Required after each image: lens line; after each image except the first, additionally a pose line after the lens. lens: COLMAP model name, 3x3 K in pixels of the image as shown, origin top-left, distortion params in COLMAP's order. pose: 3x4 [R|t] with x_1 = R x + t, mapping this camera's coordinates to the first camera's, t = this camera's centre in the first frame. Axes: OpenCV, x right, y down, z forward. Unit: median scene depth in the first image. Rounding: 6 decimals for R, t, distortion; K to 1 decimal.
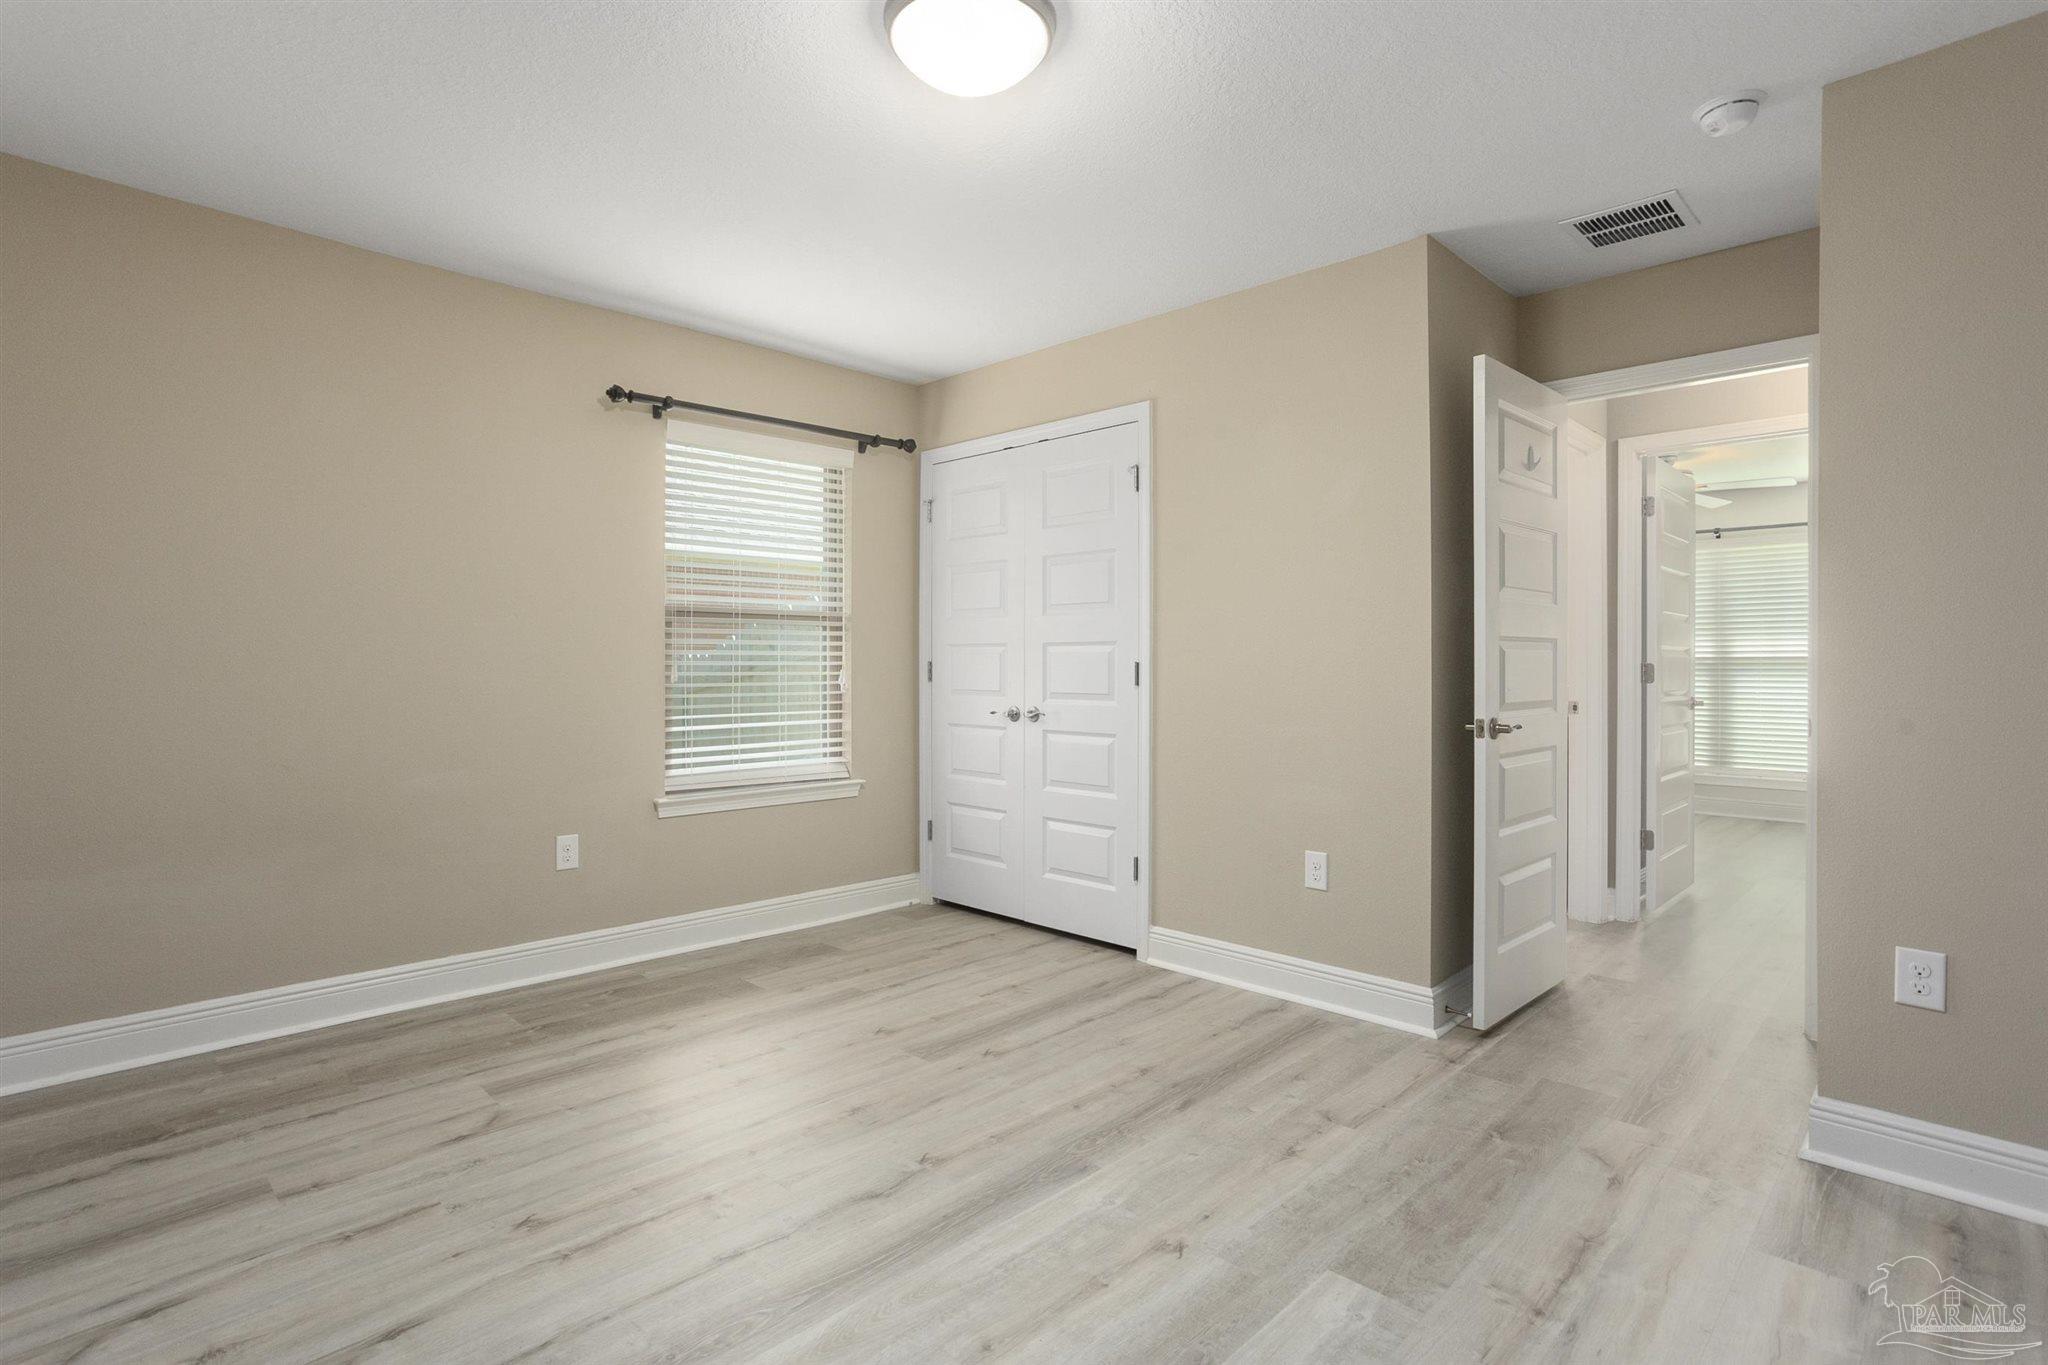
lens RADIAL K [[996.7, 0, 1013.3], [0, 996.7, 669.3], [0, 0, 1]] dist [-0.039878, 0.017908]
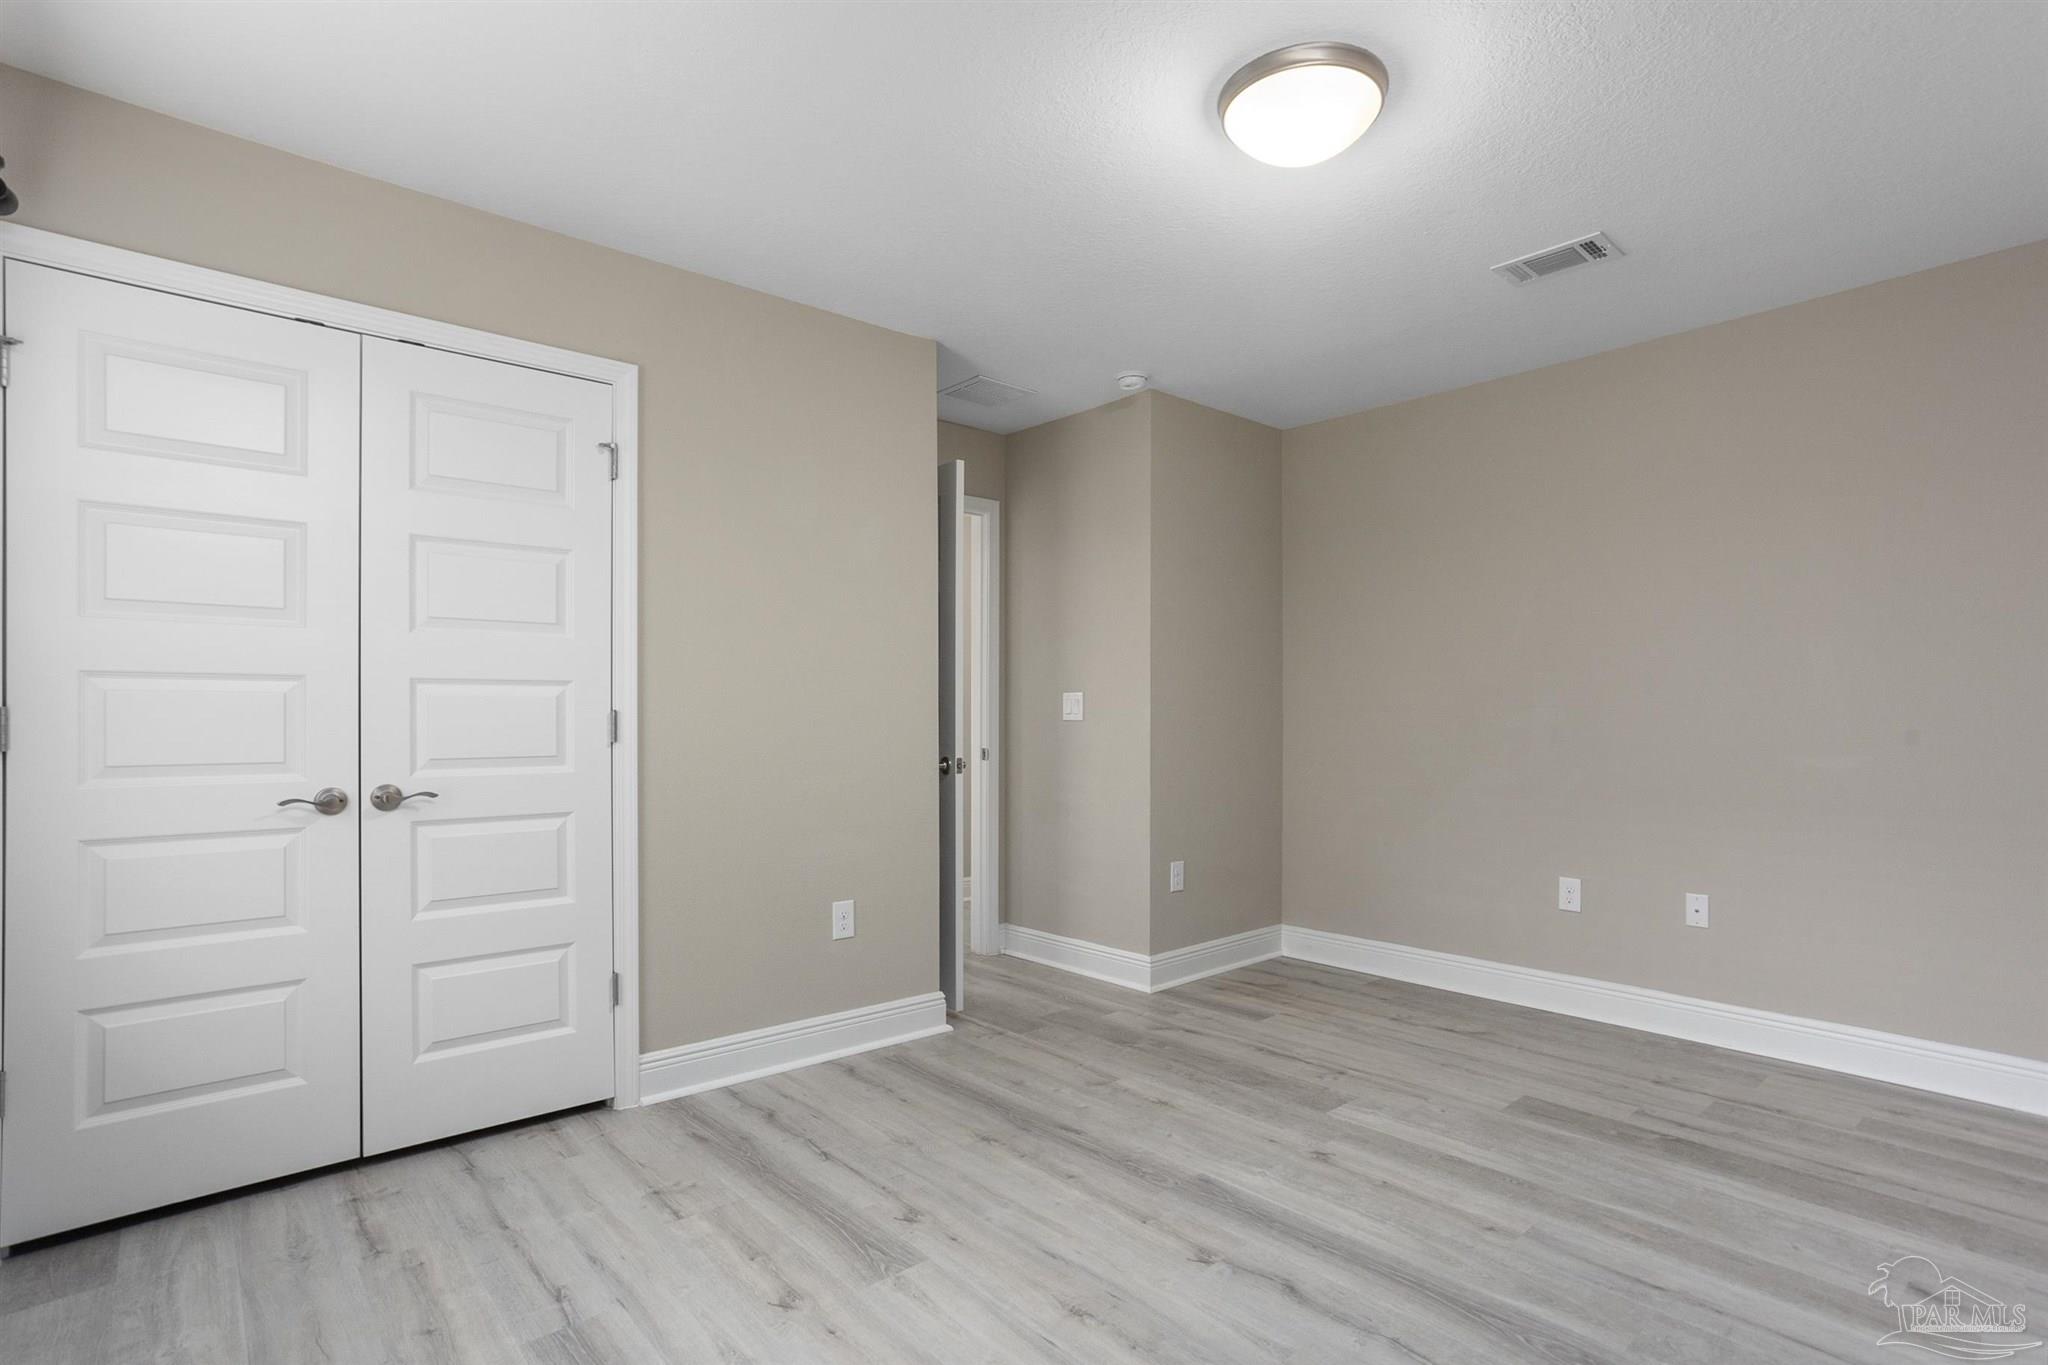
lens RADIAL K [[996.7, 0, 1014.3], [0, 996.7, 713.5], [0, 0, 1]] dist [-0.039878, 0.017908]
pose [[0.078659, 0.002569, 0.996898, -0.743202], [0.004079, 0.999987, -0.002899, -0.002003], [-0.996893, 0.004294, 0.078647, 0.813919]]
